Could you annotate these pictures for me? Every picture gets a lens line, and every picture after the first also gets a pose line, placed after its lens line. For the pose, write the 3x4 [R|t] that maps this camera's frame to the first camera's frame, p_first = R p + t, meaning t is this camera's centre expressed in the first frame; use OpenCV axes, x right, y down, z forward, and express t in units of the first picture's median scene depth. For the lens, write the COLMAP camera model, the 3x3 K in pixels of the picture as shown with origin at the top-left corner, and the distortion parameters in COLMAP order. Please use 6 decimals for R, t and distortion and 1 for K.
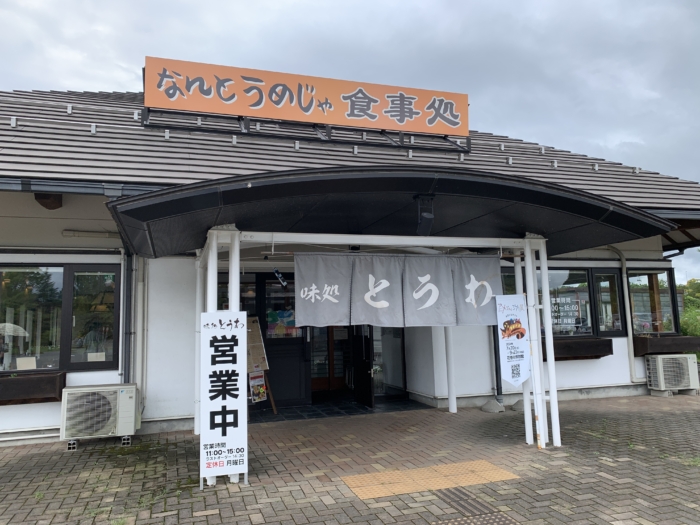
lens RADIAL K [[531.1, 0, 349.1], [0, 531.1, 257.7], [0, 0, 1]] dist [0.009855, 0.004140]
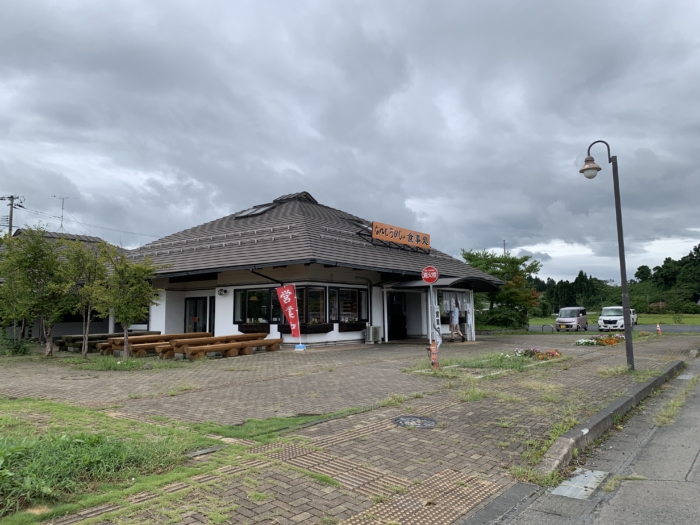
lens RADIAL K [[531.1, 0, 351.2], [0, 531.1, 263.0], [0, 0, 1]] dist [0.009855, 0.004140]
pose [[0.815246, 0.081636, 0.573332, -2.010366], [-0.082236, 0.996301, -0.024927, -0.045336], [-0.573246, -0.026827, 0.818944, -1.309240]]
